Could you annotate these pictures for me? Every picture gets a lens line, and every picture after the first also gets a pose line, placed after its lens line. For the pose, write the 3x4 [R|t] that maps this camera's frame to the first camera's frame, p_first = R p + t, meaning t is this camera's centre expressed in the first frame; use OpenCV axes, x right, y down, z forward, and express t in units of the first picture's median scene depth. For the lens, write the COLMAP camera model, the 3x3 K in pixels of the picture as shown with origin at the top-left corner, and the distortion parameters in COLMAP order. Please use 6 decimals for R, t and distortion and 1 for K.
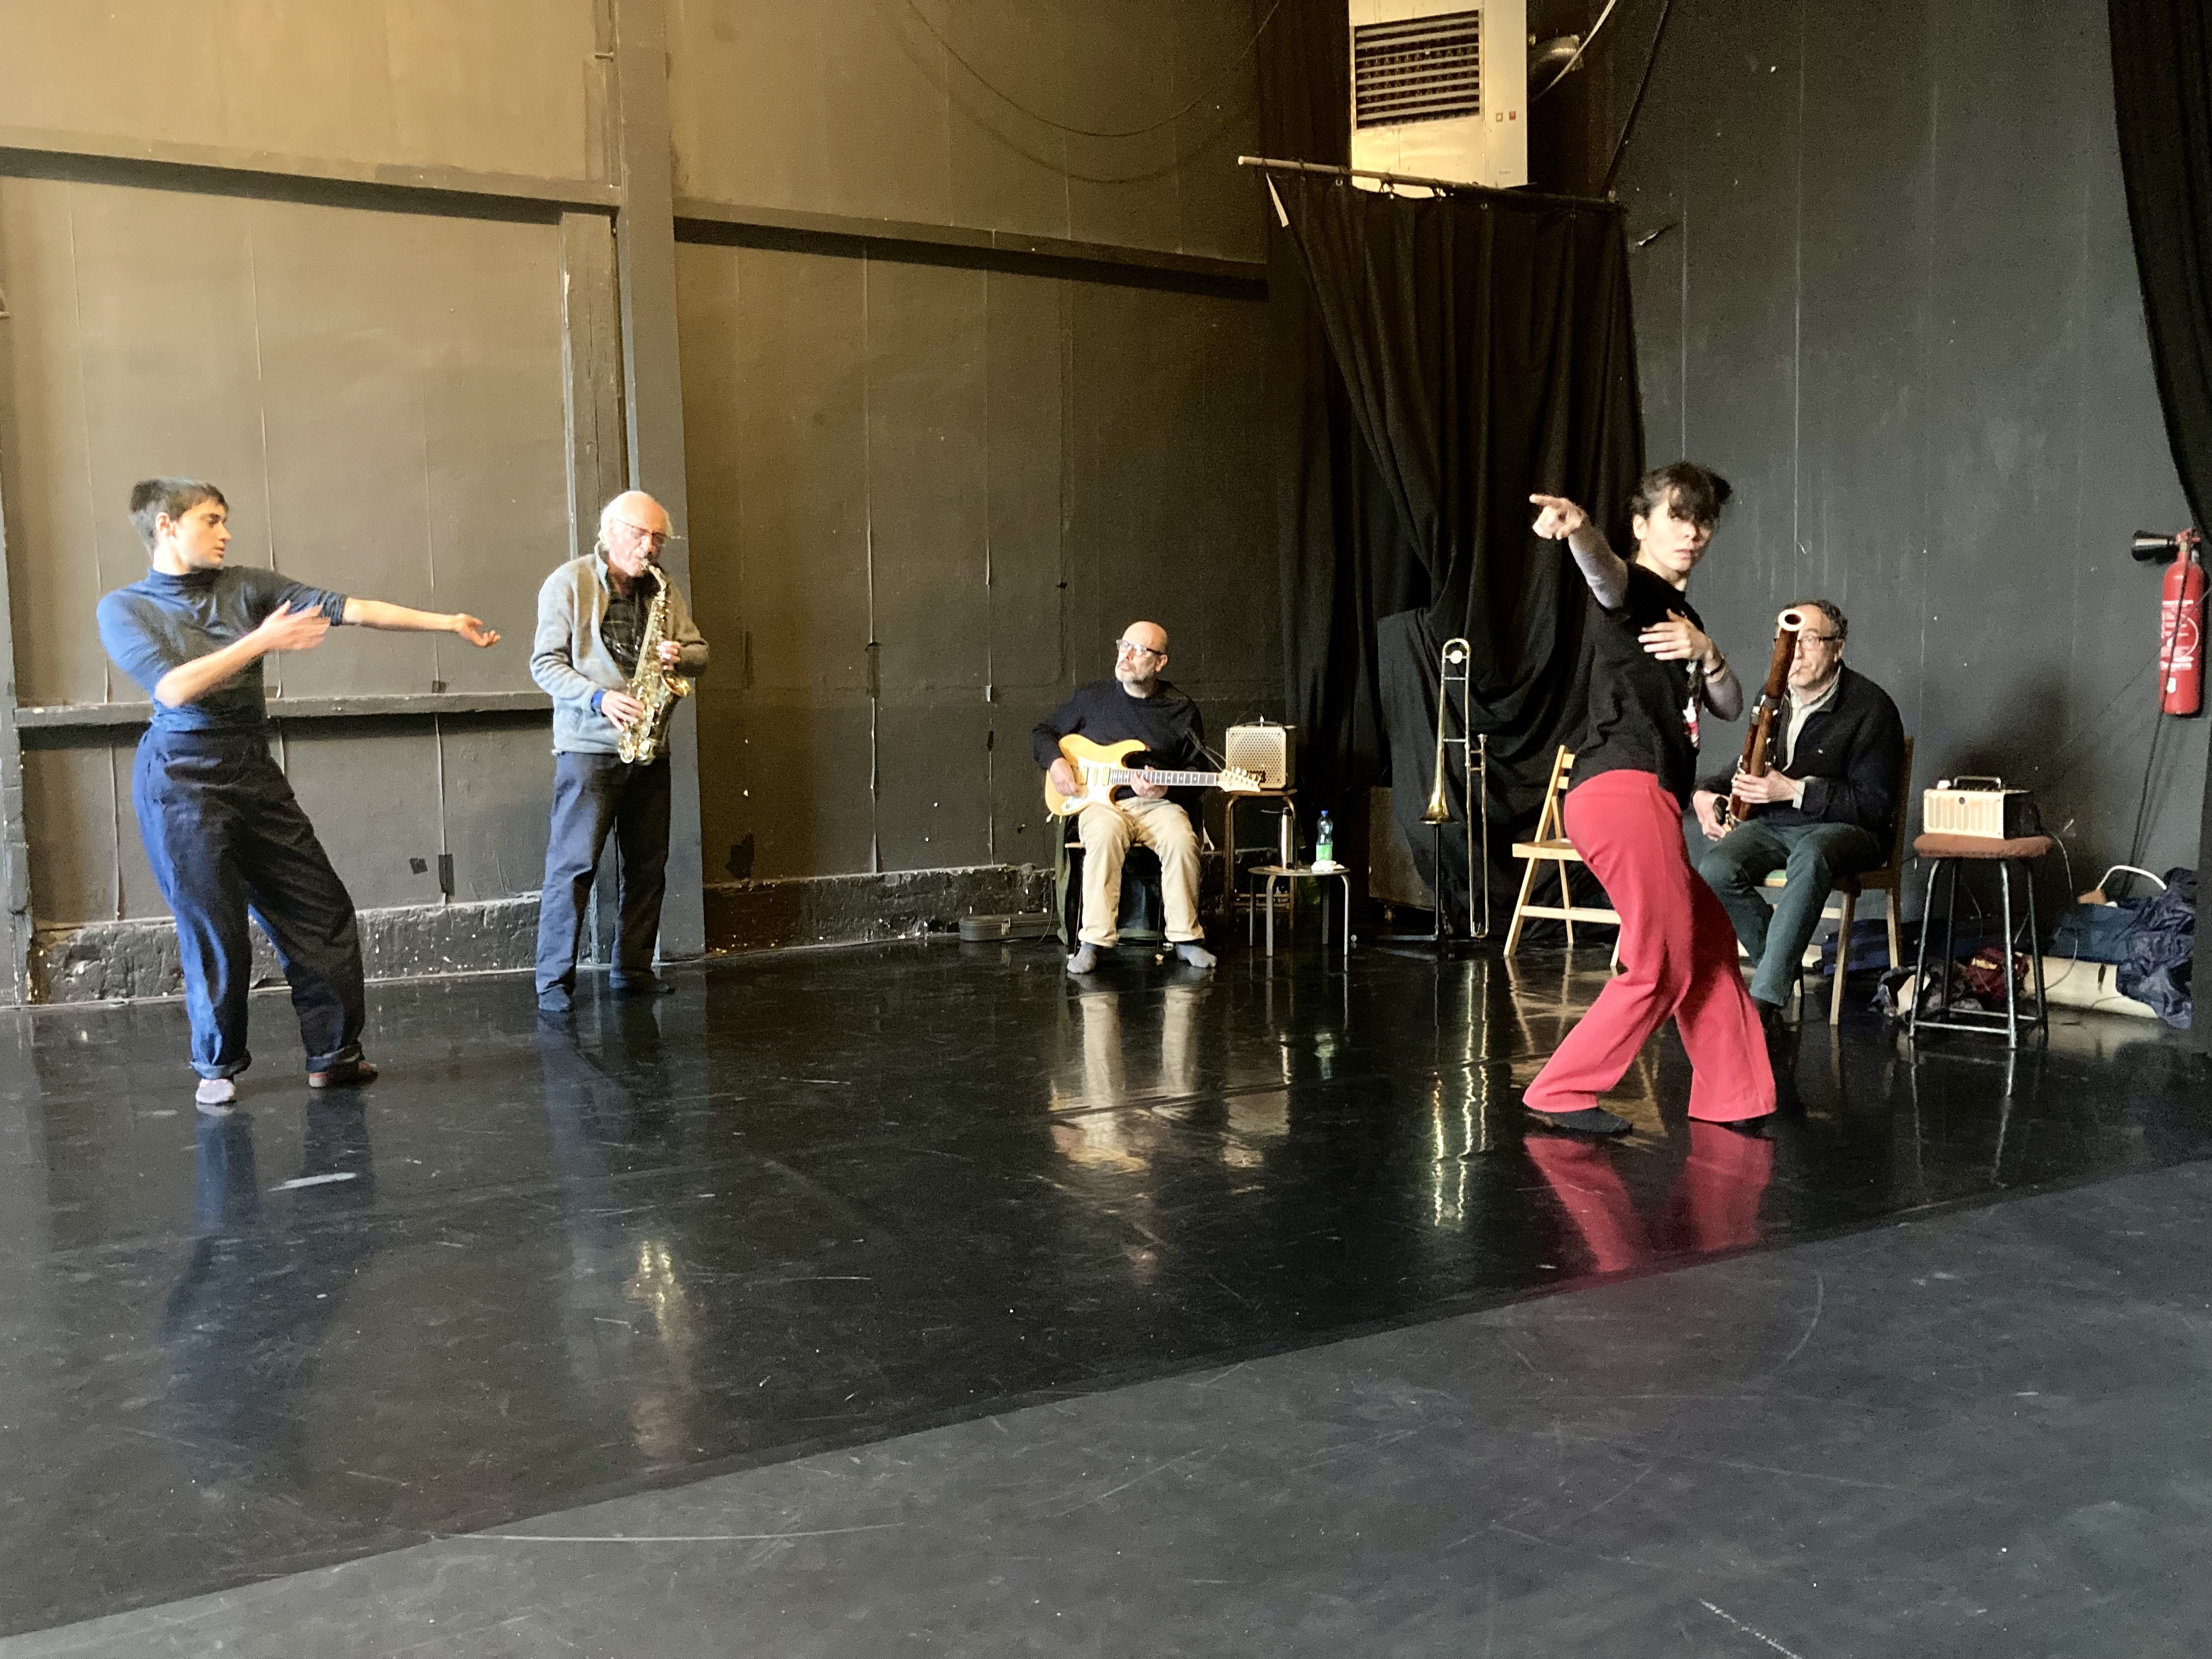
lens RADIAL K [[1811.2, 0, 1079.1], [0, 1811.2, 836.4], [0, 0, 1]] dist [0.024867, -0.010507]
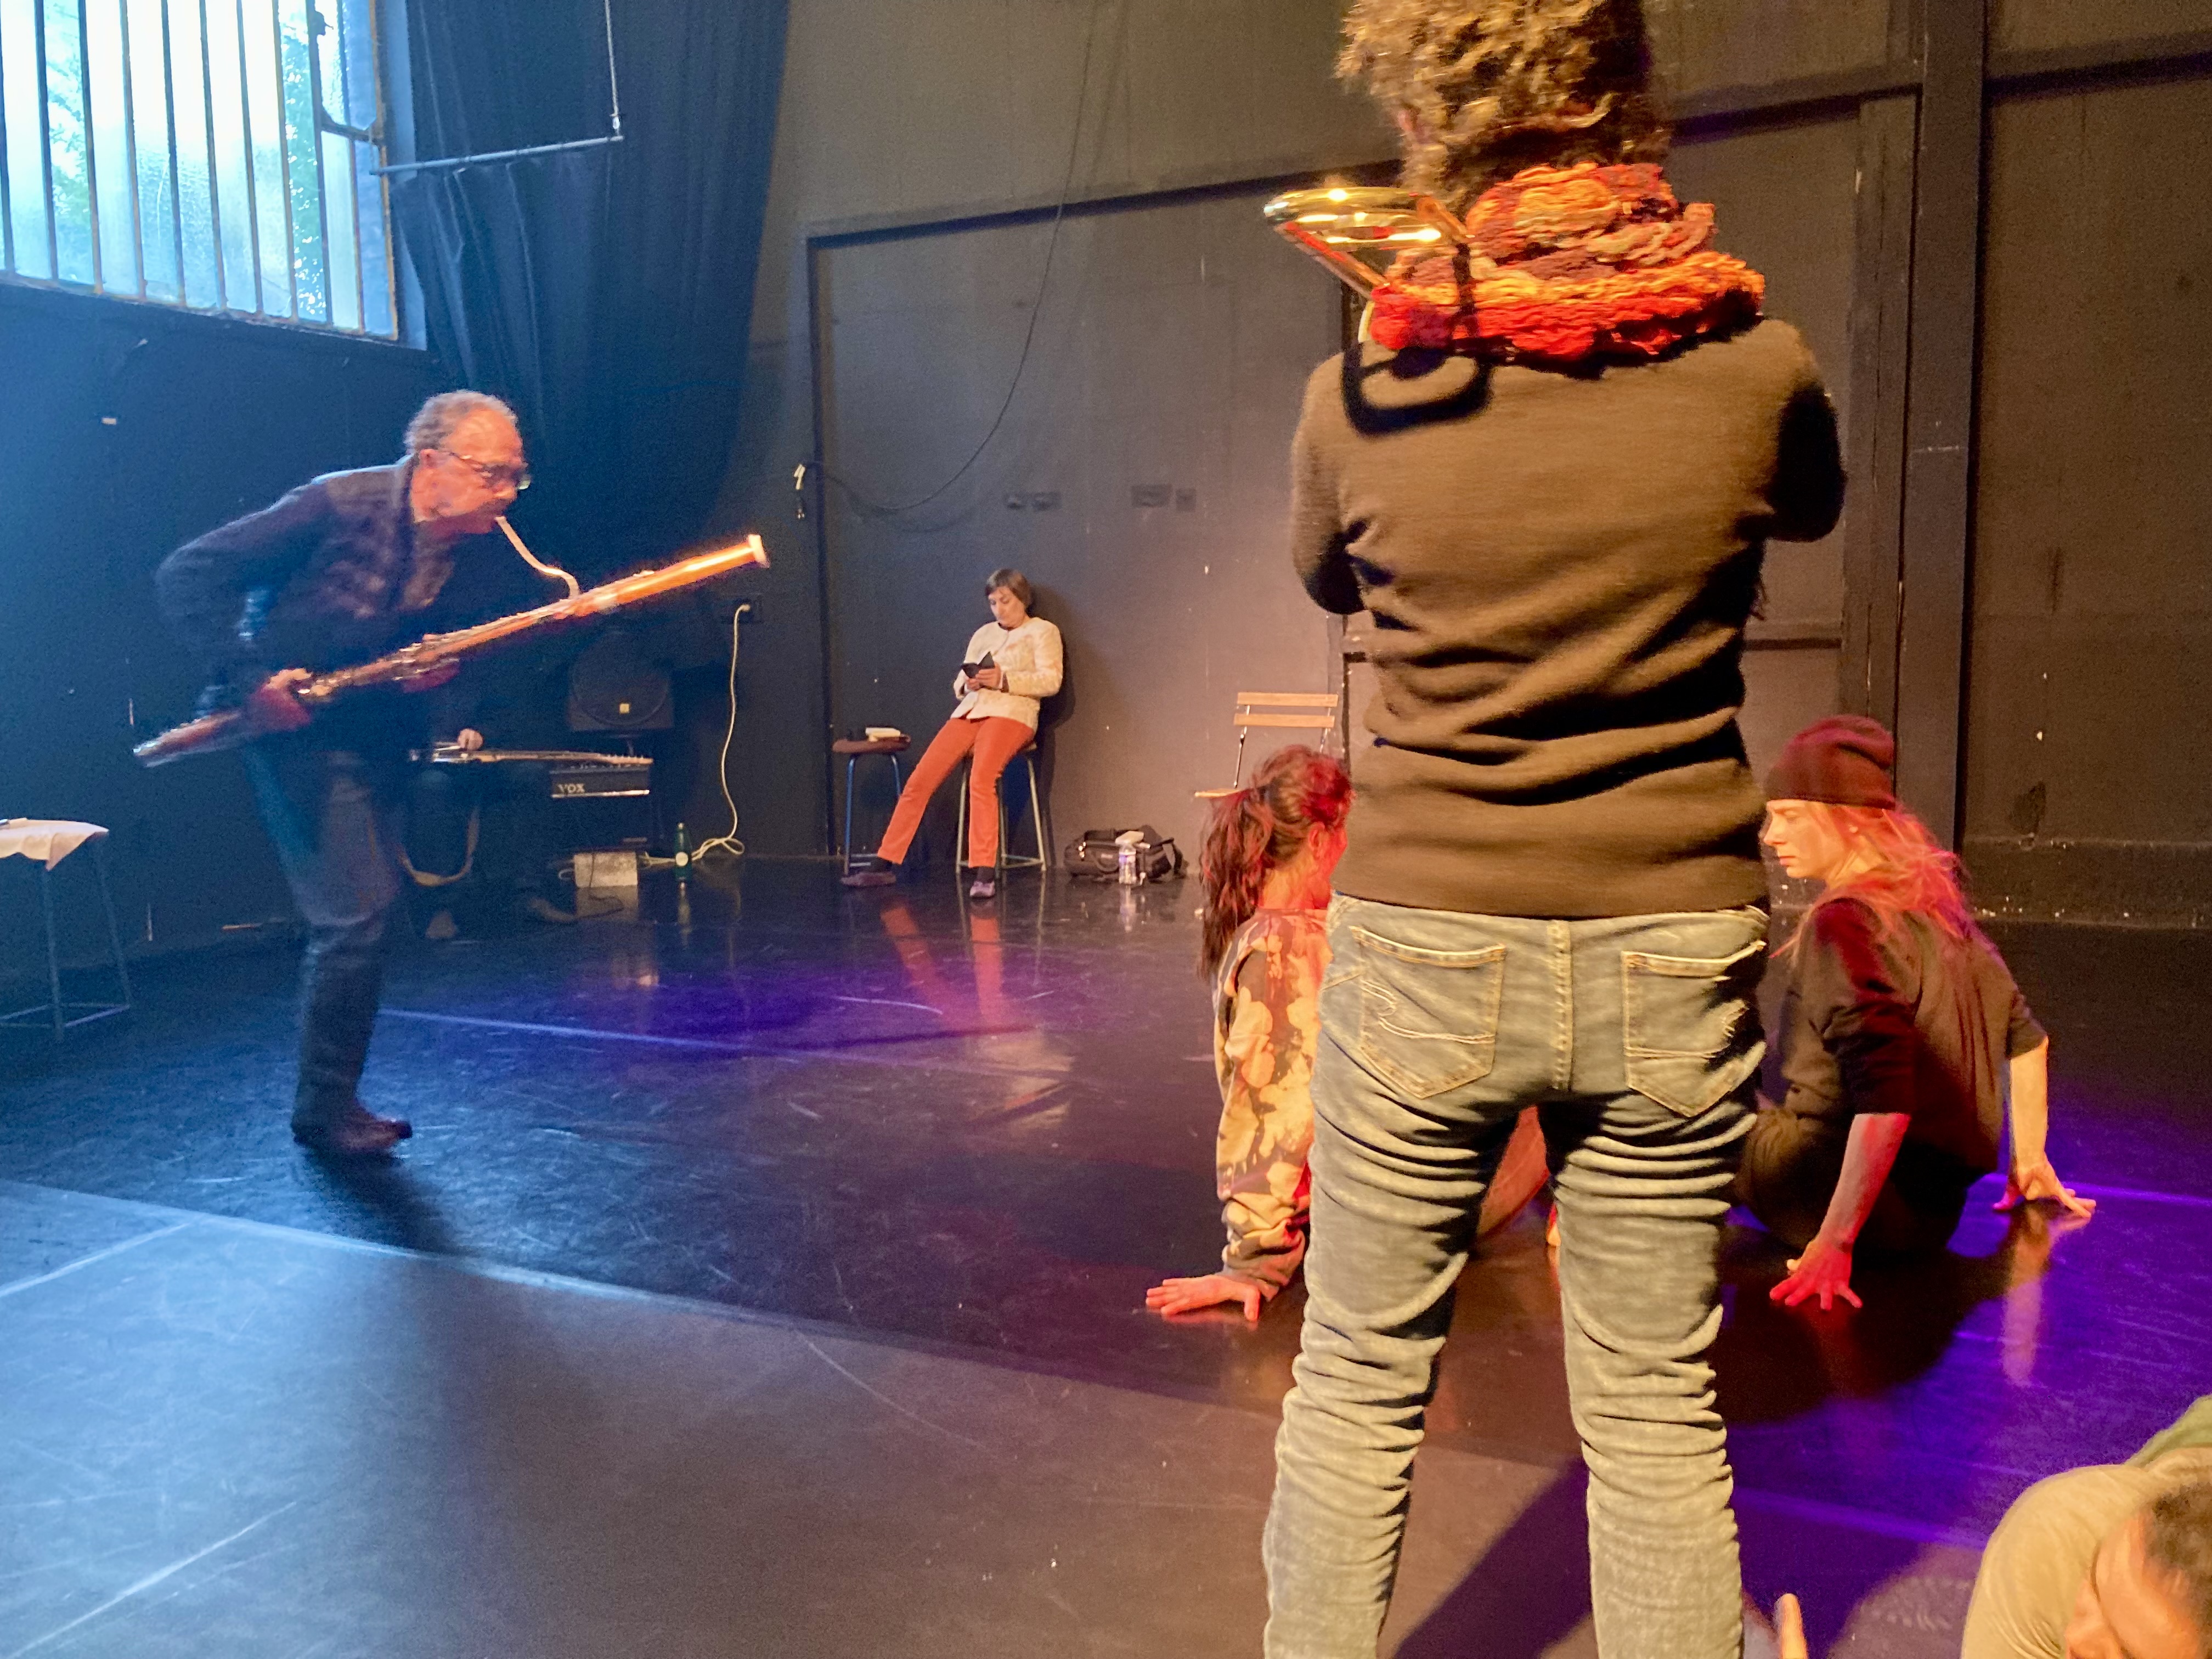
lens RADIAL K [[1807.1, 0, 1094.7], [0, 1807.1, 821.9], [0, 0, 1]] dist [0.053866, -0.066443]
pose [[0.608679, 0.097881, -0.787356, 0.247796], [-0.053276, 0.995164, 0.082529, -0.033116], [0.791626, -0.008286, 0.610950, 0.116069]]
